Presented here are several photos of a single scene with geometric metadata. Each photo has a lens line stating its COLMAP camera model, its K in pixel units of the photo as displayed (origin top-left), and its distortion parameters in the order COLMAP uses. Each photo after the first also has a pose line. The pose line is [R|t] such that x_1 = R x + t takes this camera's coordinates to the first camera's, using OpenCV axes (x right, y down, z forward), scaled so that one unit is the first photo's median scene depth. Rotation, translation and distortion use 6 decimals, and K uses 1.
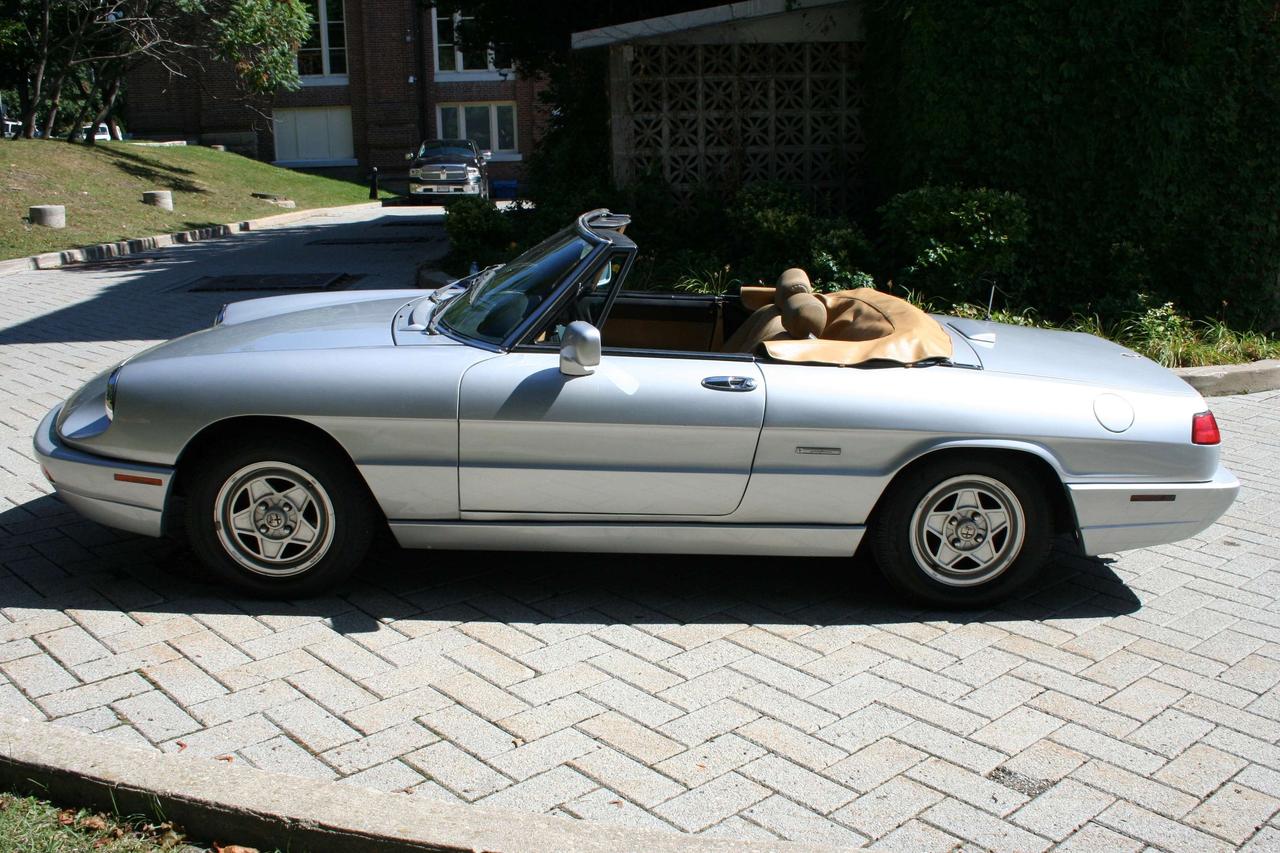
lens RADIAL K [[1289.4, 0, 640.0], [0, 1289.4, 426.5], [0, 0, 1]] dist [-0.108456, 0.105716]
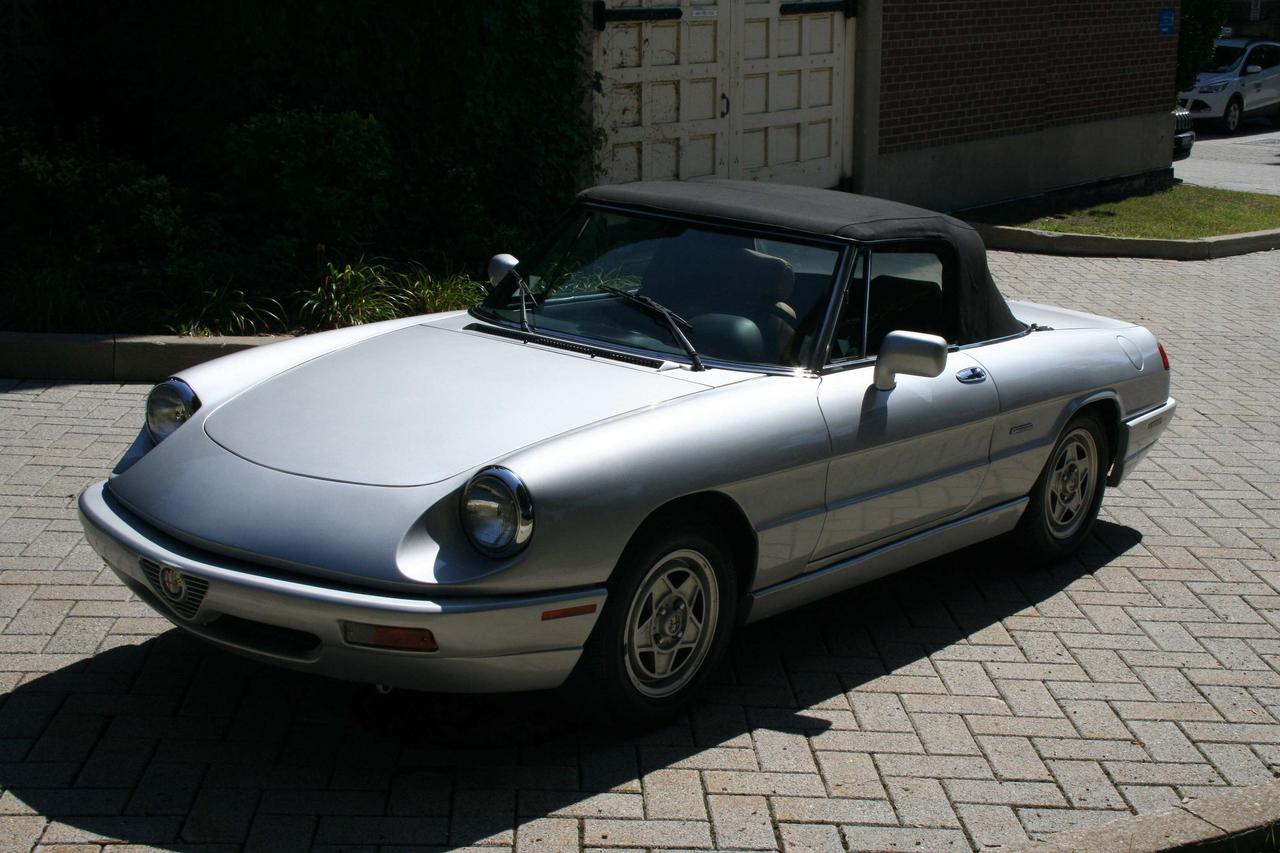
lens RADIAL K [[1958.9, 0, 640.0], [0, 1958.9, 426.5], [0, 0, 1]] dist [0.023089, -0.104161]
pose [[0.651439, -0.158633, 0.741932, -1.113660], [0.149219, 0.985586, 0.079710, -0.139771], [-0.743883, 0.058784, 0.665720, 0.181093]]
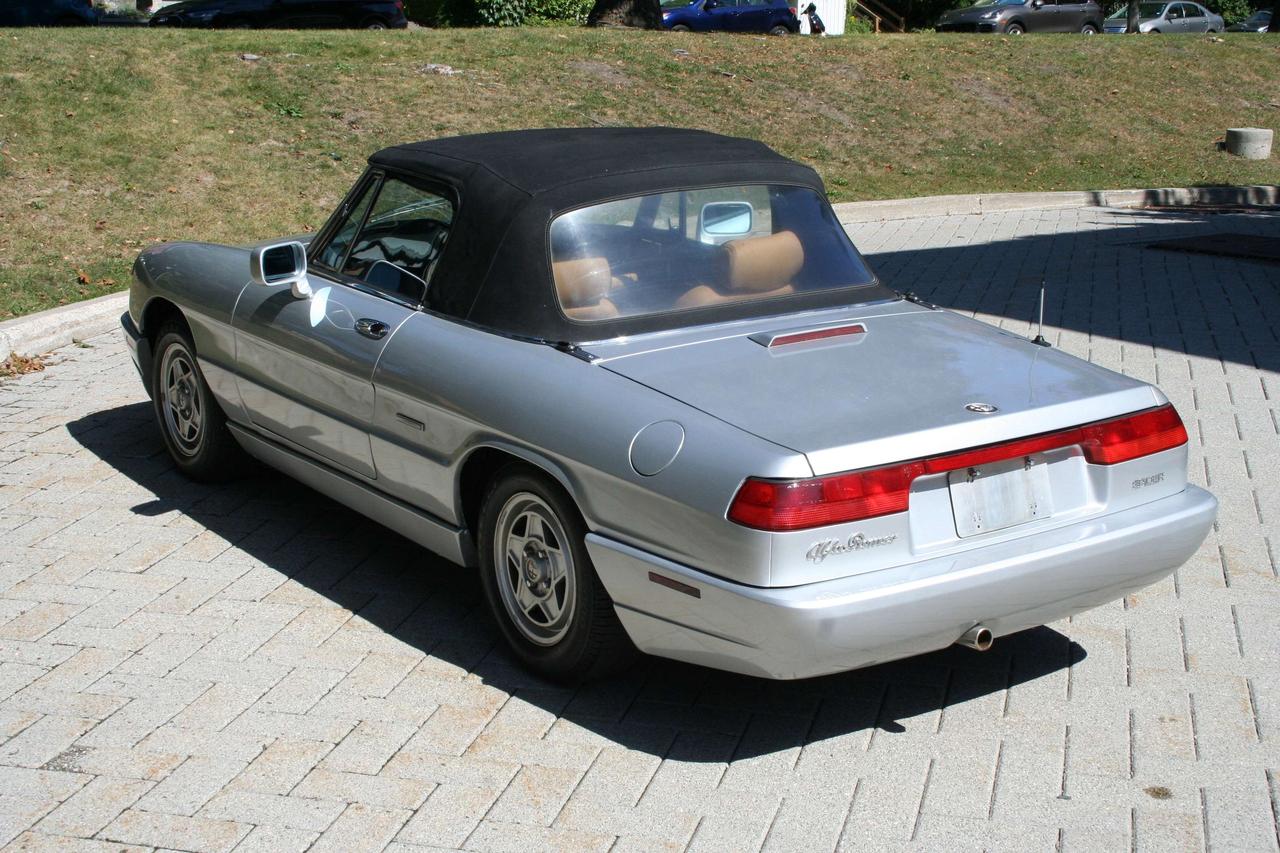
lens RADIAL K [[1958.9, 0, 640.0], [0, 1958.9, 426.5], [0, 0, 1]] dist [0.023089, -0.104161]
pose [[0.546339, 0.174761, -0.819129, 1.177328], [-0.196257, 0.977473, 0.077645, -0.099657], [0.814246, 0.118339, 0.568330, 0.363747]]
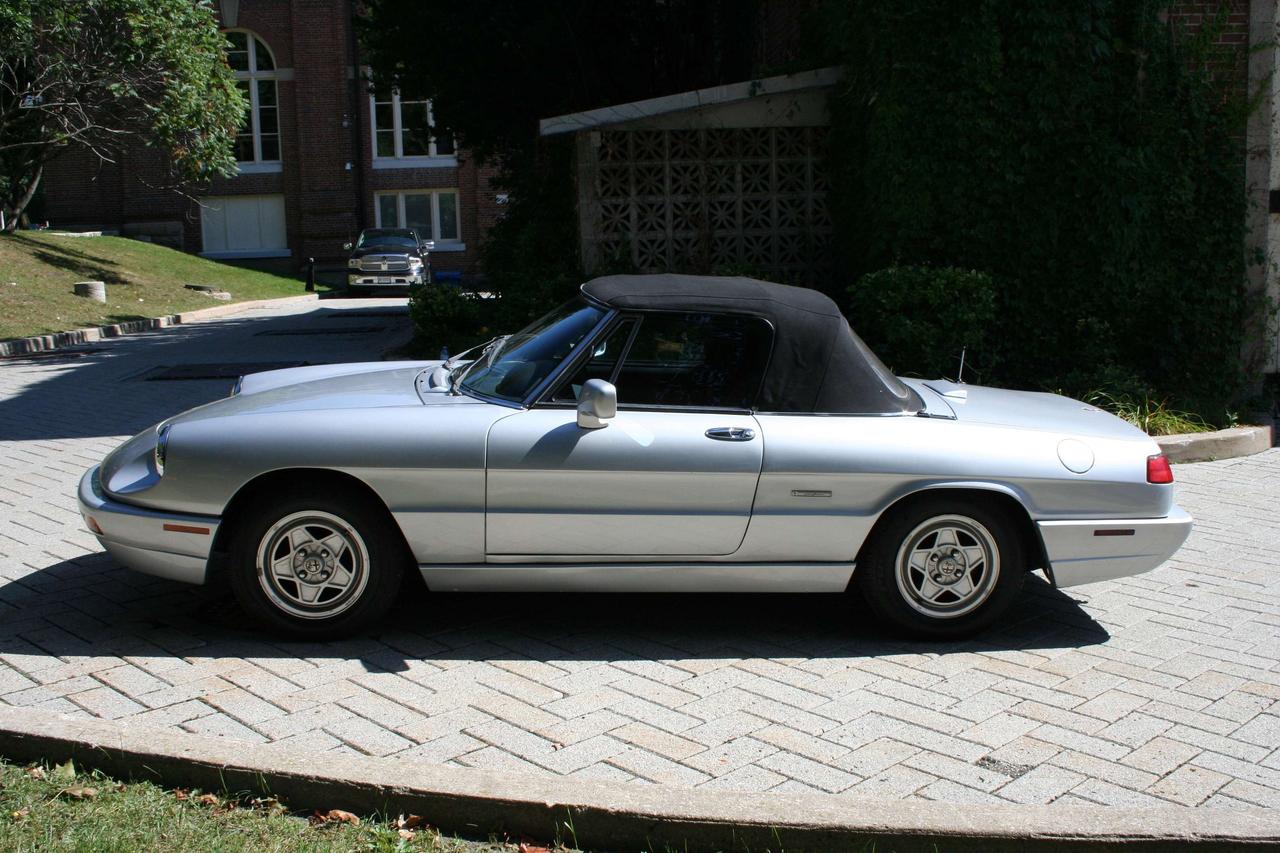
lens RADIAL K [[1387.9, 0, 640.0], [0, 1387.9, 426.5], [0, 0, 1]] dist [-0.071219, 0.025532]
pose [[0.999146, -0.012444, 0.039395, -0.050861], [0.015490, 0.996834, -0.077986, 0.048069], [-0.038299, 0.078530, 0.996176, -0.172269]]
